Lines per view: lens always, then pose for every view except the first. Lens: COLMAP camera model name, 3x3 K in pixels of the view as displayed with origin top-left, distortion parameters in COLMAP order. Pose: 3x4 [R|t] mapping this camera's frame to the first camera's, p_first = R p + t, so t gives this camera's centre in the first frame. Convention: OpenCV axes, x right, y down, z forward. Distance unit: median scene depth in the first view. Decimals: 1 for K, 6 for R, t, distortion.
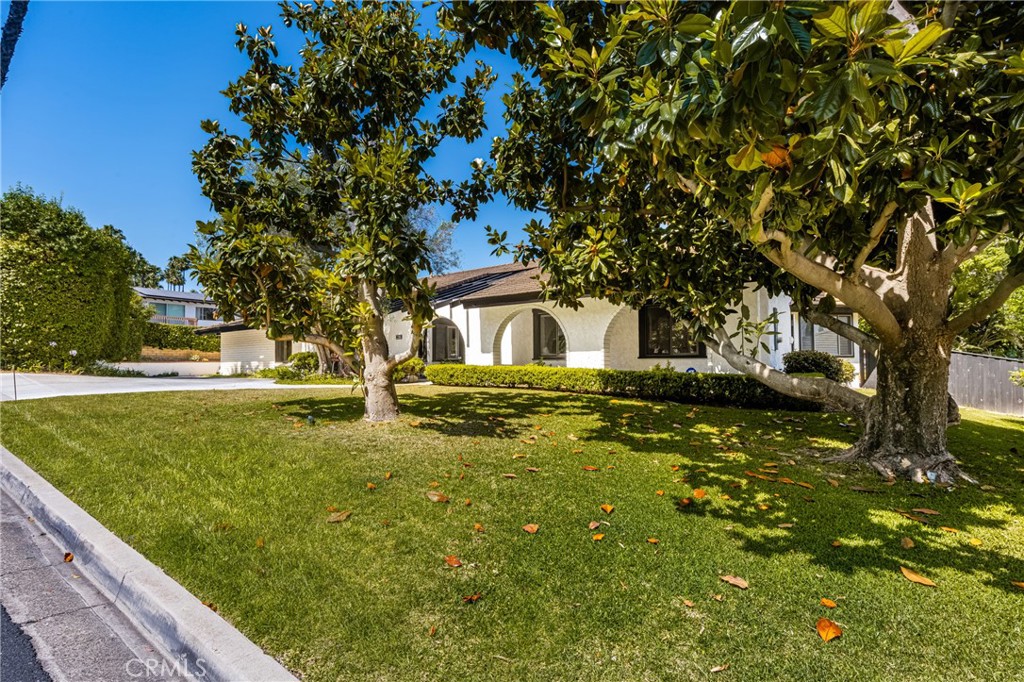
lens RADIAL K [[447.0, 0, 510.7], [0, 447.0, 343.6], [0, 0, 1]] dist [0.002145, 0.000073]
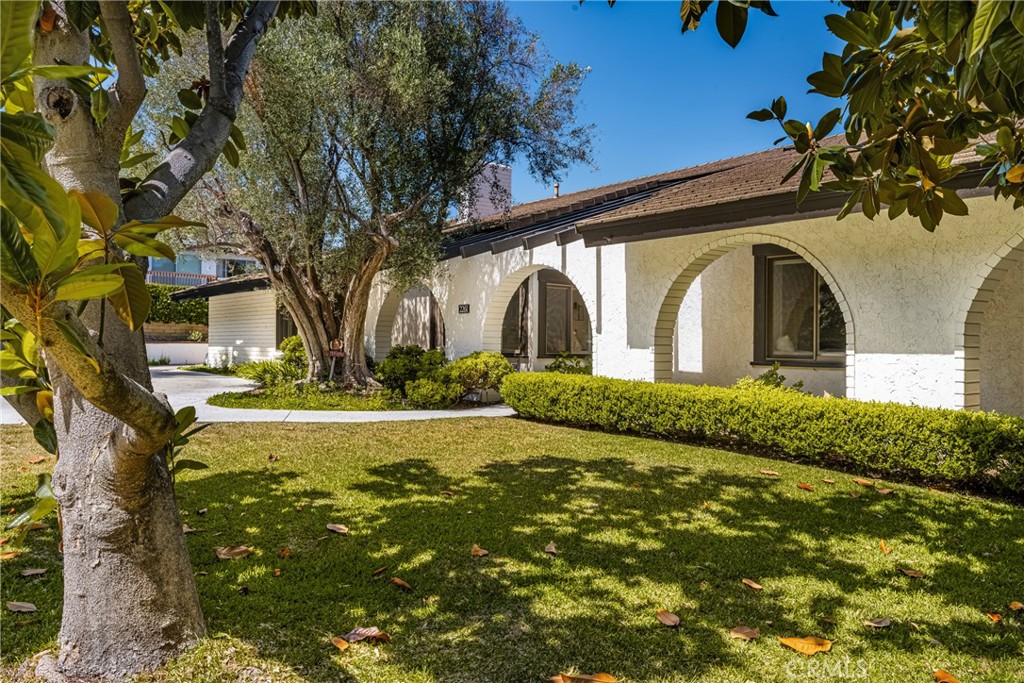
lens RADIAL K [[720.7, 0, 494.6], [0, 720.7, 325.3], [0, 0, 1]] dist [-0.010971, -0.003638]
pose [[0.957248, 0.014764, -0.288891, 0.012262], [-0.010518, 0.999813, 0.016245, -0.011172], [0.289076, -0.012512, 0.957224, 0.288221]]
